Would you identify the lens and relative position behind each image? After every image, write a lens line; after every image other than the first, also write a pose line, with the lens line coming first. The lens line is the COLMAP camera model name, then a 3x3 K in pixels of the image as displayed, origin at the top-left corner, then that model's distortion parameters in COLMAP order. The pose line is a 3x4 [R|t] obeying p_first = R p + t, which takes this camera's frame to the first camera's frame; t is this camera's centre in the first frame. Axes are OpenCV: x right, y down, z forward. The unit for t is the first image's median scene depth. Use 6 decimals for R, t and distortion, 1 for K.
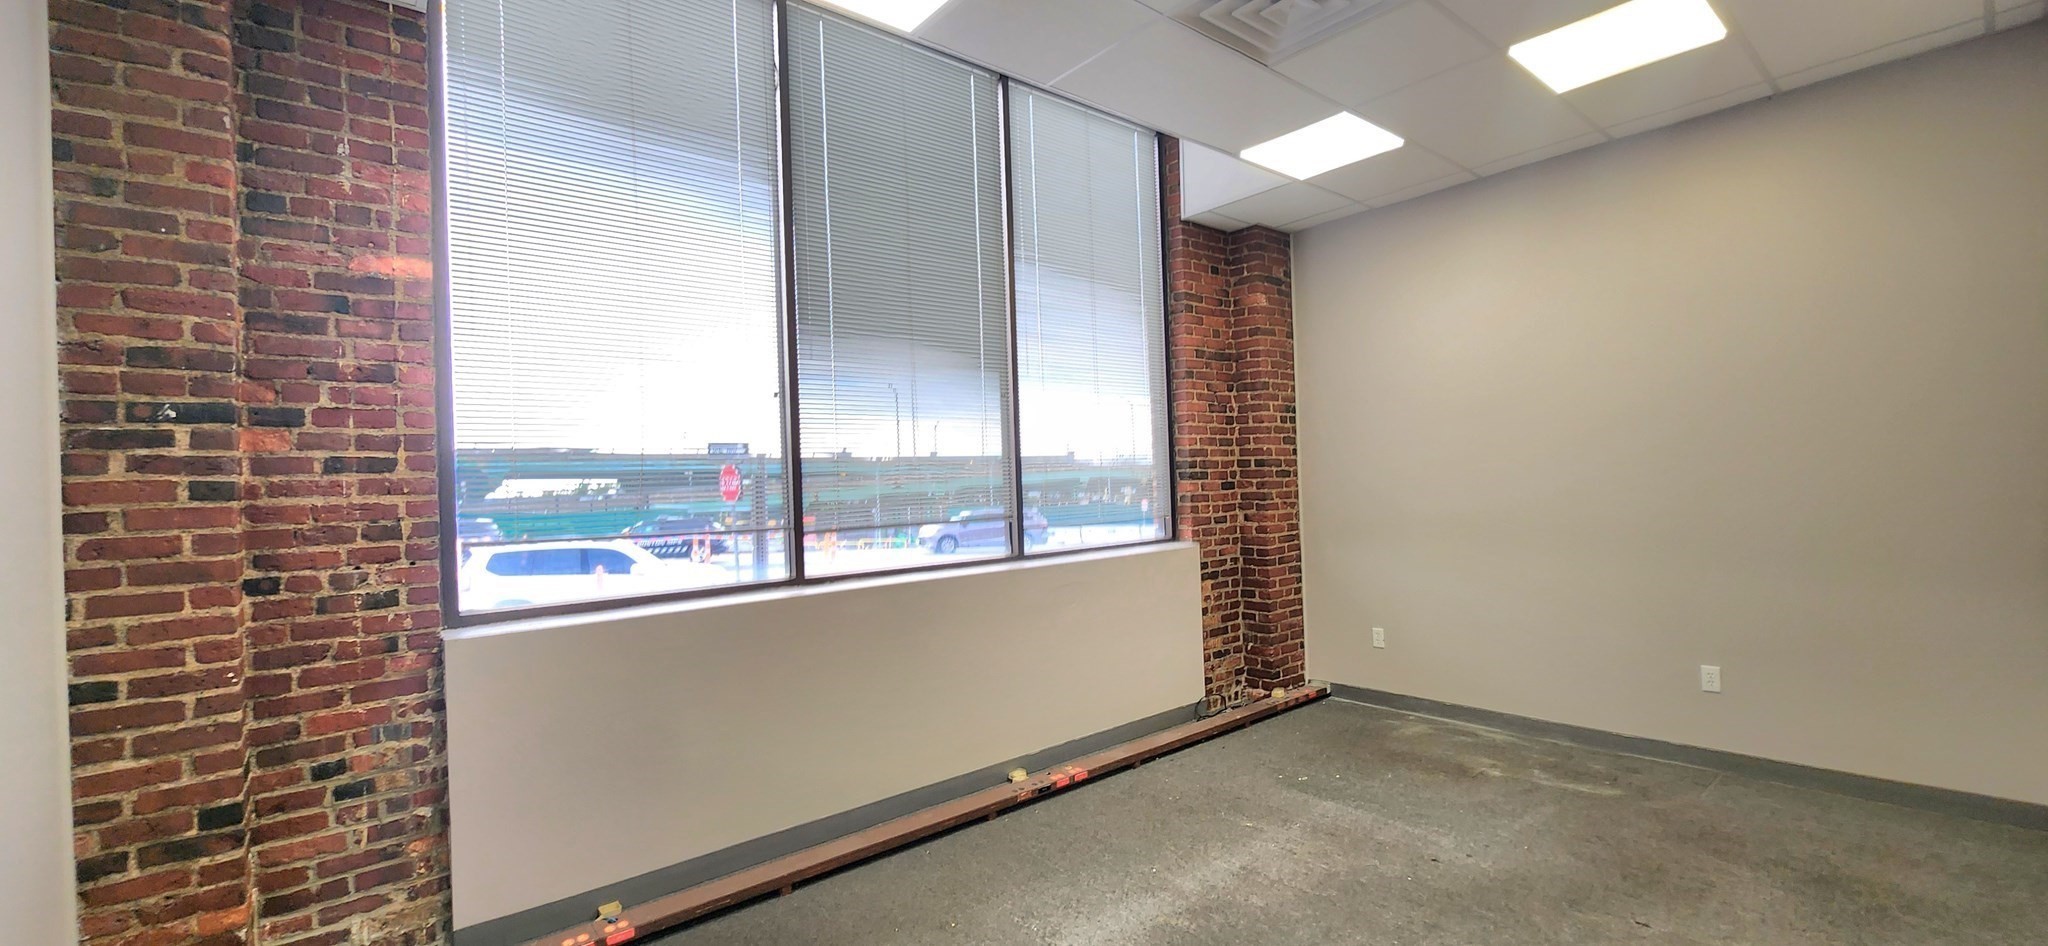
lens RADIAL K [[837.7, 0, 1039.3], [0, 837.7, 473.5], [0, 0, 1]] dist [-0.001321, -0.000591]
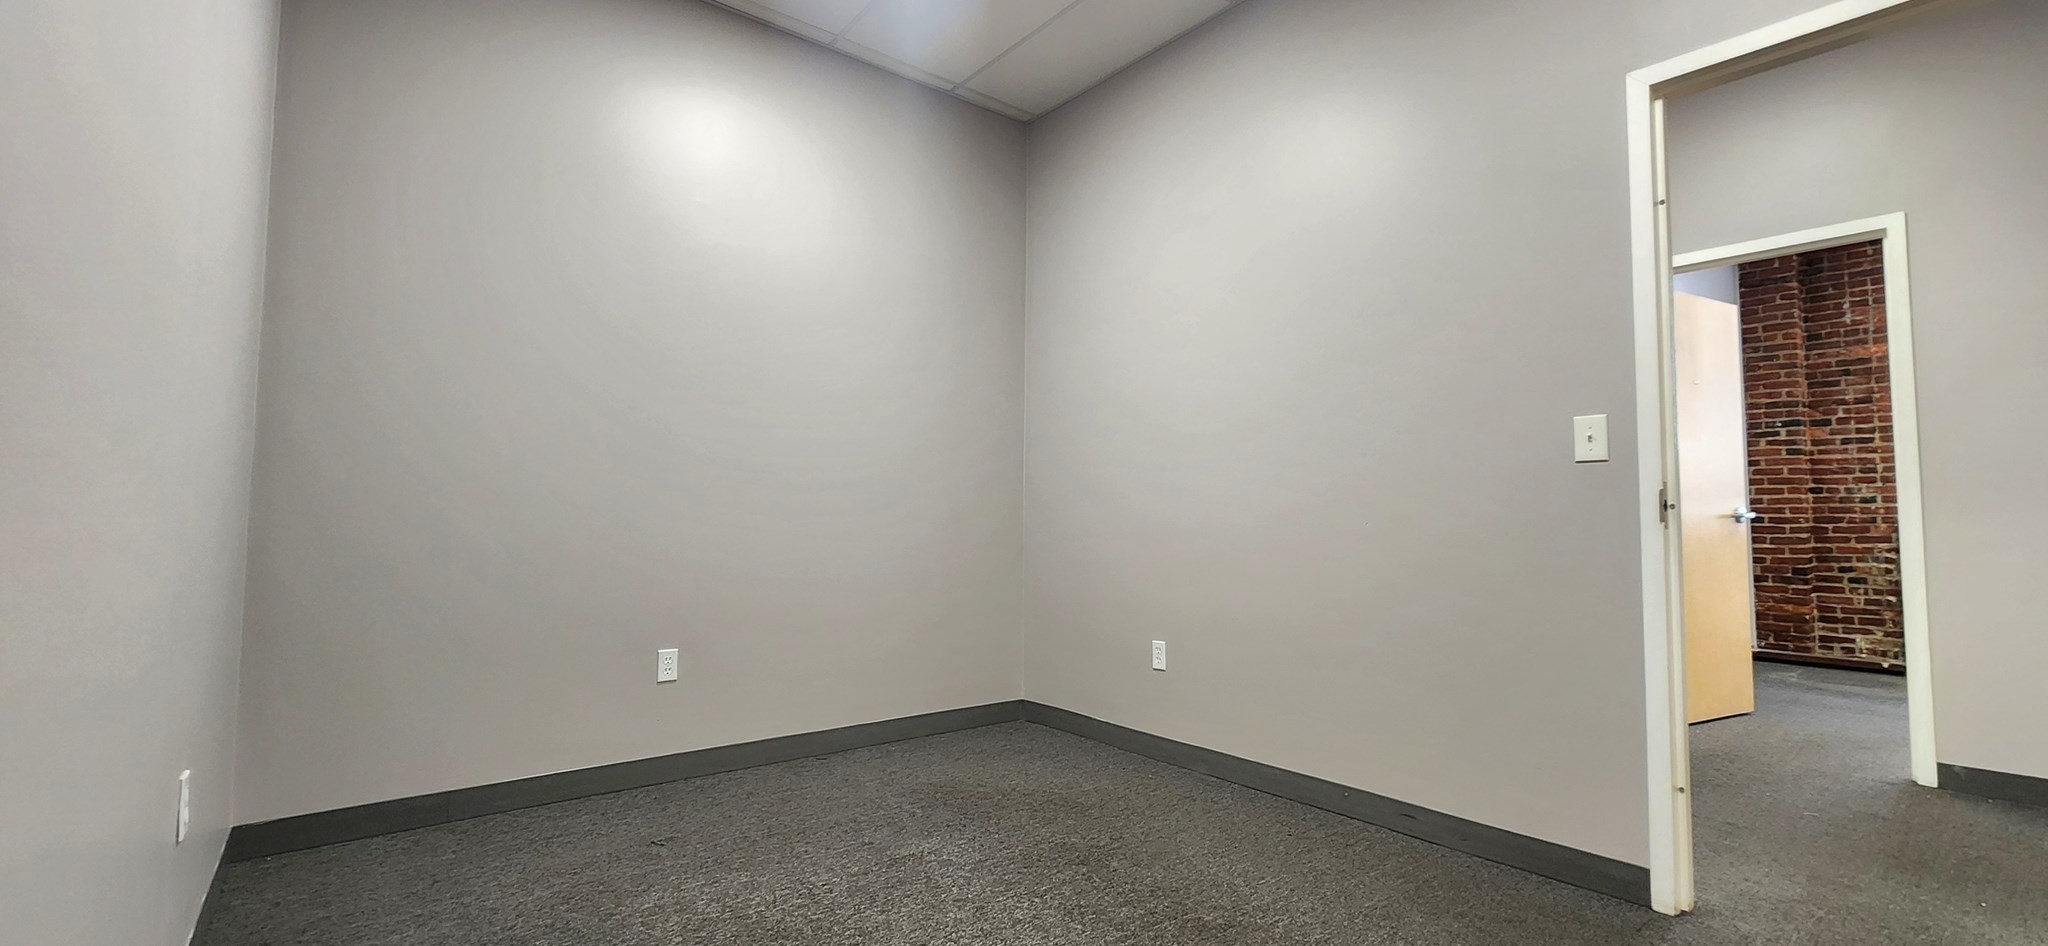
lens RADIAL K [[852.8, 0, 1050.8], [0, 852.8, 470.8], [0, 0, 1]] dist [-0.001109, -0.000303]
pose [[-0.022020, -0.026023, -0.999419, 1.636150], [0.002744, 0.999656, -0.026090, 0.133078], [0.999754, -0.003317, -0.021941, -1.210131]]
